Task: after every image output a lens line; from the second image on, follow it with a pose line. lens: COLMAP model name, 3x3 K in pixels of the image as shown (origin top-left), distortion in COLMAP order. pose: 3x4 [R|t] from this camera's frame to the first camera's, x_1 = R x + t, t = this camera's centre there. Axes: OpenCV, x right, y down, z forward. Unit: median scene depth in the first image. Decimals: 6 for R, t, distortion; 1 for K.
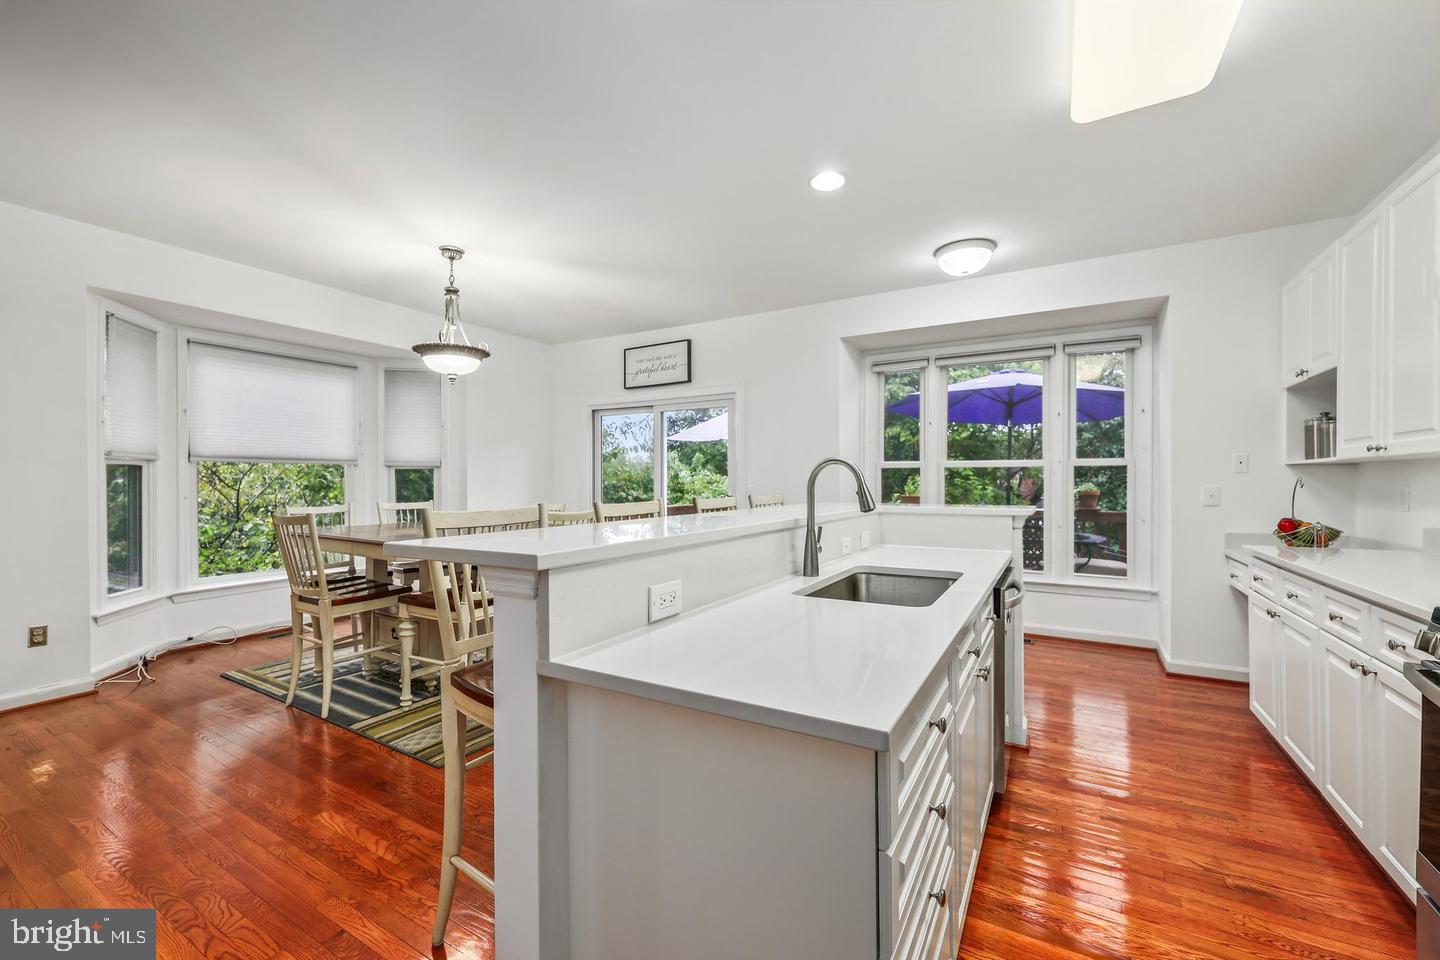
lens RADIAL K [[585.7, 0, 723.1], [0, 585.7, 485.9], [0, 0, 1]] dist [-0.001781, -0.000269]
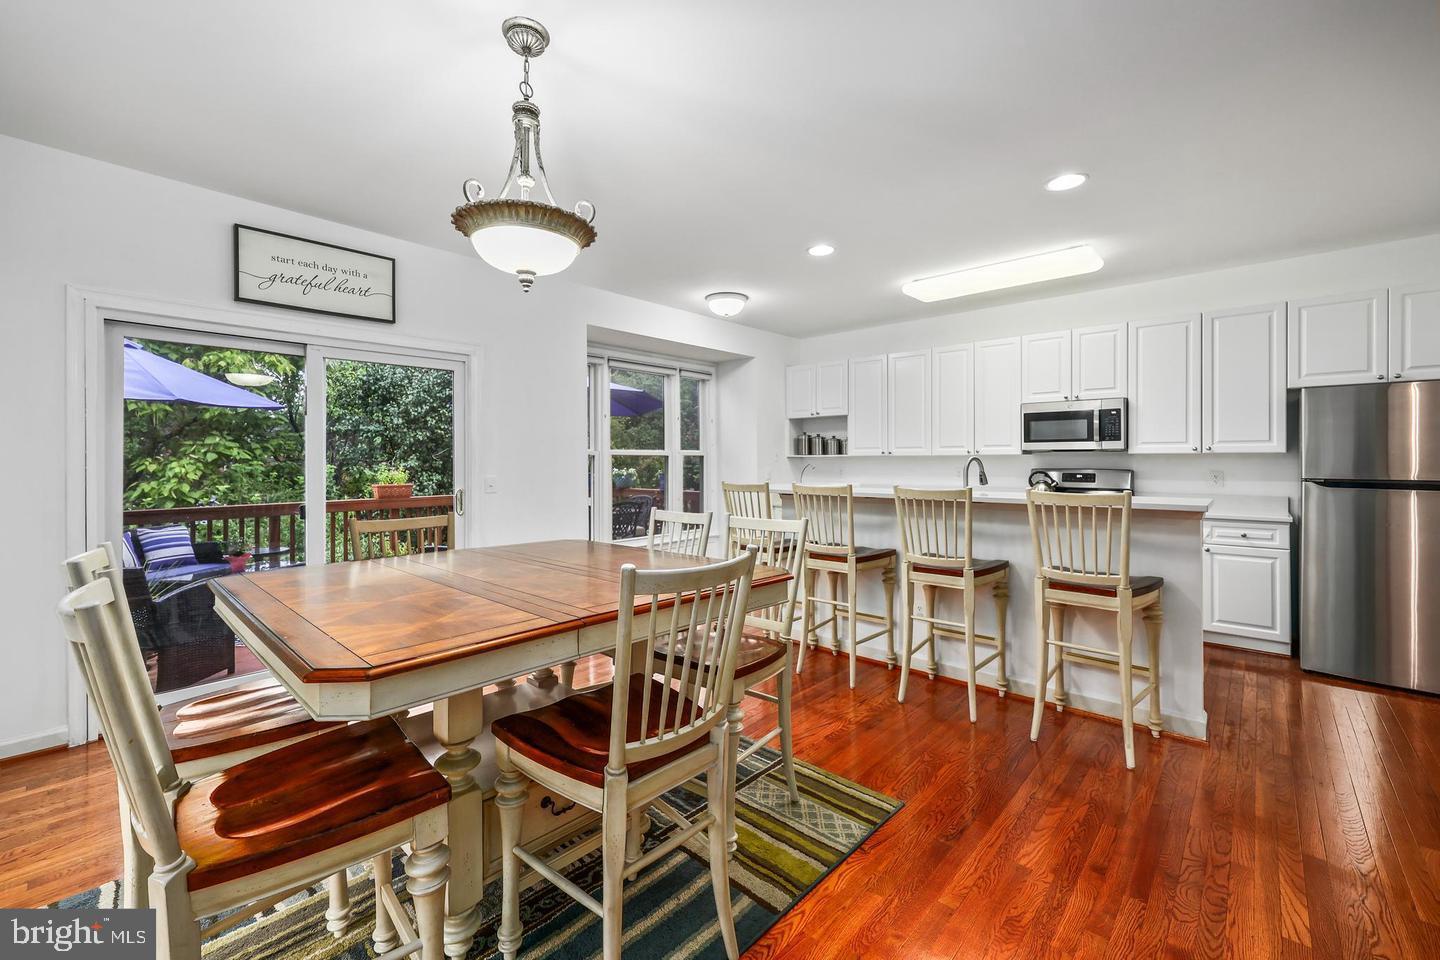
lens RADIAL K [[585.7, 0, 717.8], [0, 585.7, 458.8], [0, 0, 1]] dist [-0.001781, -0.000269]
pose [[0.224353, 0.006412, 0.974487, -0.801179], [0.013331, 0.999865, -0.009648, -0.011496], [-0.974417, 0.015155, 0.224237, 0.617044]]
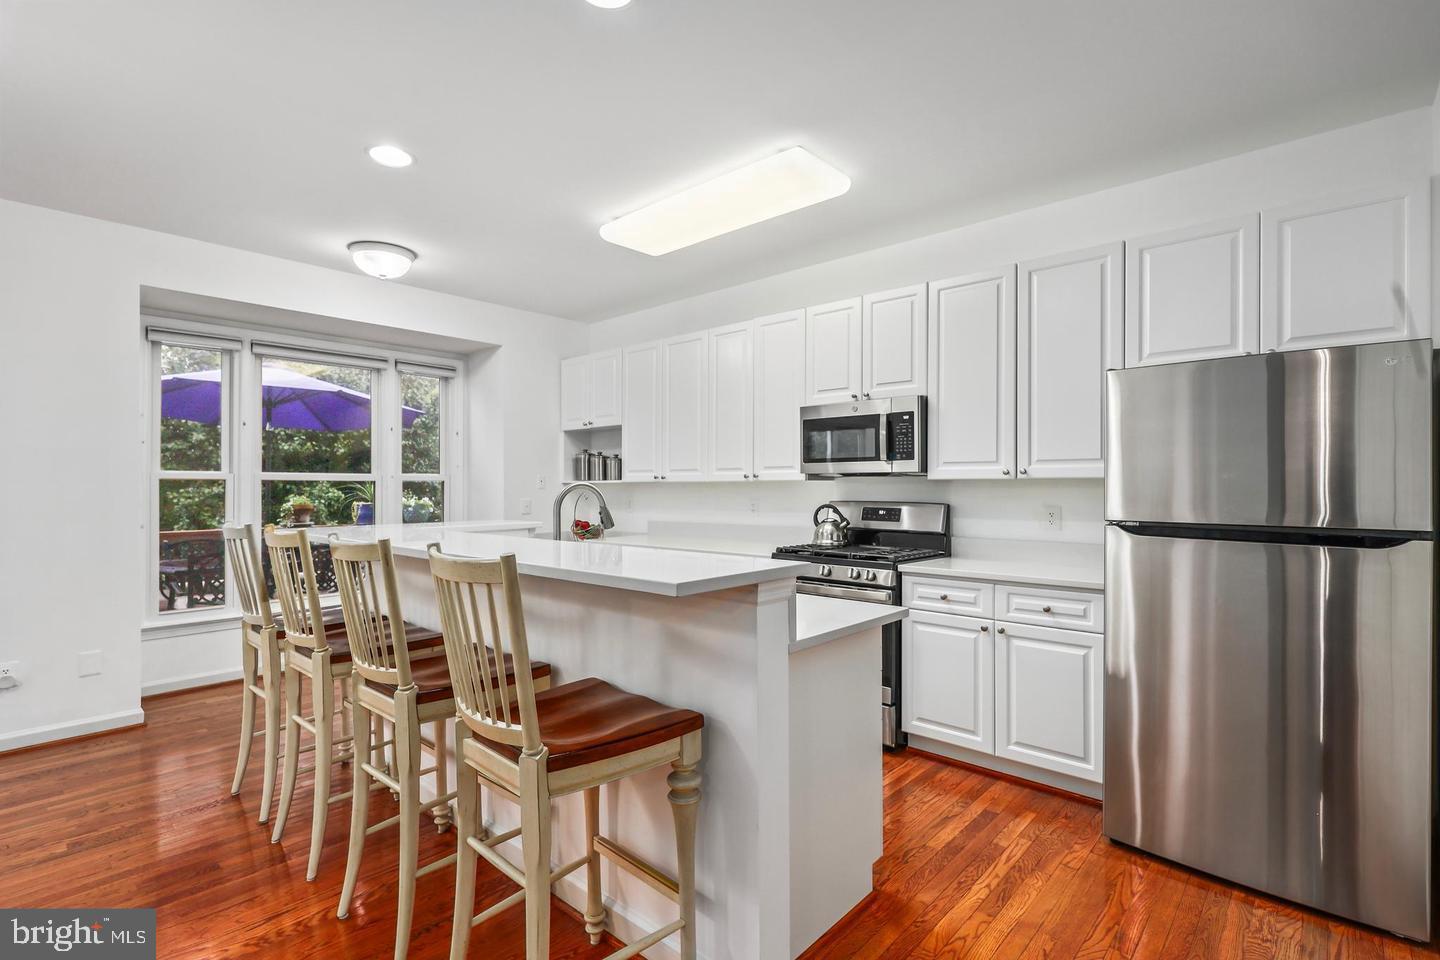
lens RADIAL K [[671.9, 0, 723.2], [0, 671.9, 481.9], [0, 0, 1]] dist [0.000402, -0.000169]
pose [[0.212820, 0.012221, 0.977015, -0.450532], [0.010843, 0.999831, -0.014869, -0.008611], [-0.977031, 0.013758, 0.212652, 0.205120]]
